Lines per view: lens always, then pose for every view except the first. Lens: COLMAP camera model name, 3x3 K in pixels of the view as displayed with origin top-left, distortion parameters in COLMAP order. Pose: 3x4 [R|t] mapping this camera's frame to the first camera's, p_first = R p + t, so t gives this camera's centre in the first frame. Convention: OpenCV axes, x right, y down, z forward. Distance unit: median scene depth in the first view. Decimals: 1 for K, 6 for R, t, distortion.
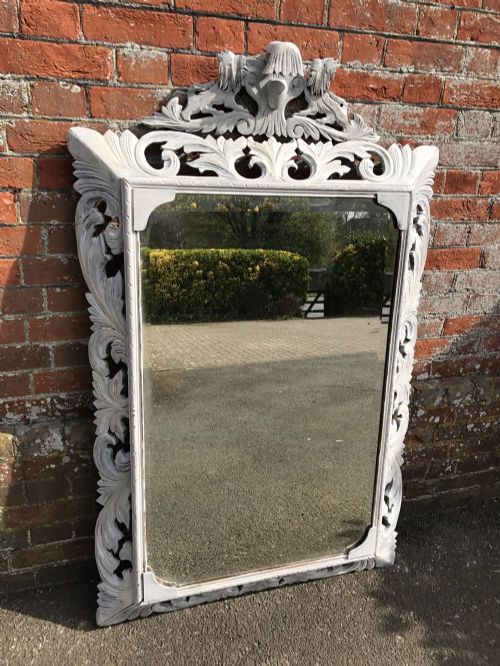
lens RADIAL K [[527.0, 0, 247.2], [0, 527.0, 322.6], [0, 0, 1]] dist [0.008936, -0.001502]
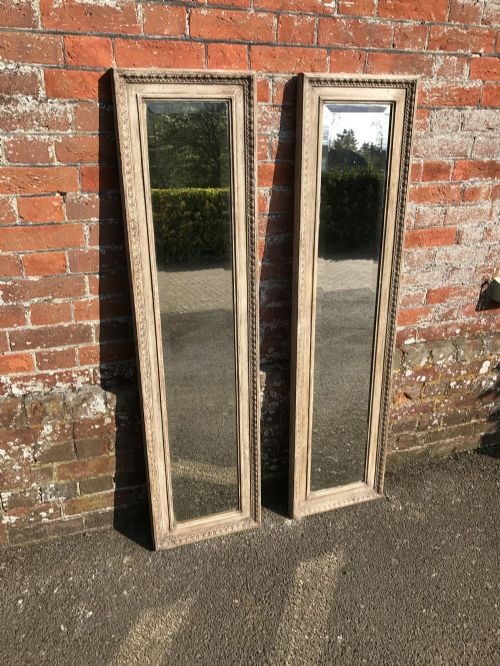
lens RADIAL K [[537.8, 0, 245.4], [0, 537.8, 324.2], [0, 0, 1]] dist [-0.000589, -0.000253]
pose [[0.999282, -0.037581, 0.004784, -0.033157], [0.037424, 0.998864, 0.029511, 0.020512], [-0.005887, -0.029311, 0.999553, -0.194830]]
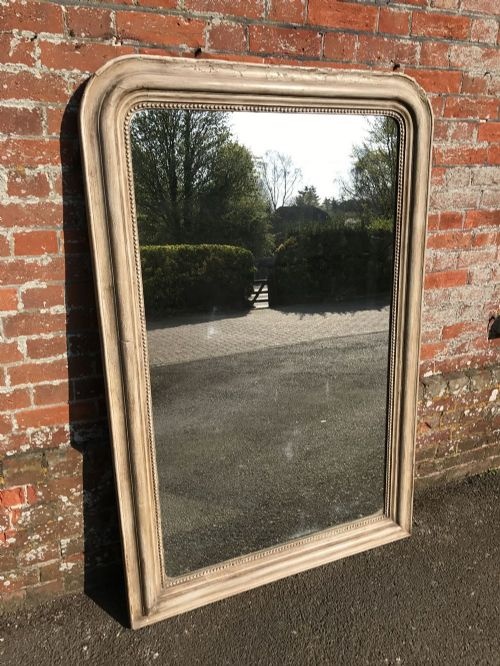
lens RADIAL K [[540.8, 0, 236.4], [0, 540.8, 319.8], [0, 0, 1]] dist [0.002521, 0.002536]
pose [[0.994323, -0.066878, 0.082764, -0.252839], [0.069559, 0.997129, -0.029938, -0.022061], [-0.080524, 0.035525, 0.996119, -0.278605]]
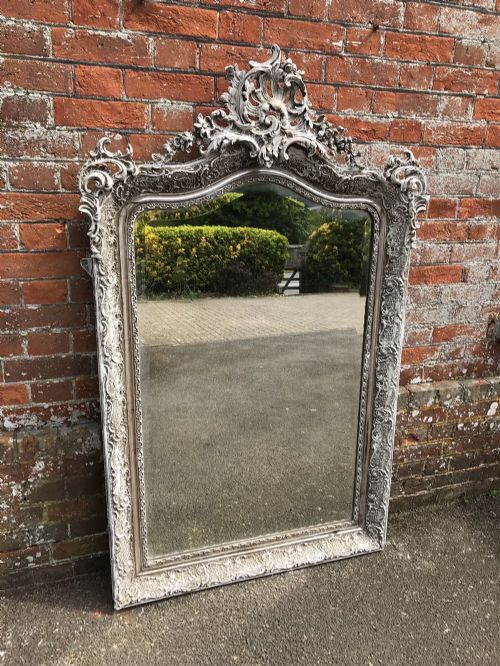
lens RADIAL K [[537.8, 0, 245.4], [0, 537.8, 324.2], [0, 0, 1]] dist [-0.000589, -0.000253]
pose [[0.999655, -0.020944, 0.015866, -0.051501], [0.021768, 0.998318, -0.053731, 0.043803], [-0.014714, 0.054058, 0.998429, -0.162342]]
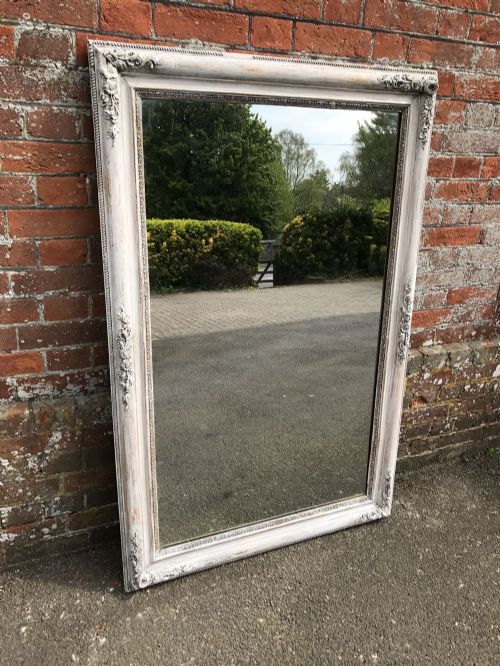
lens RADIAL K [[540.6, 0, 236.0], [0, 540.6, 324.4], [0, 0, 1]] dist [0.007666, -0.004040]
pose [[0.995712, -0.025262, 0.088989, -0.202392], [0.022718, 0.999307, 0.029489, 0.024109], [-0.089672, -0.027341, 0.995596, -0.113963]]
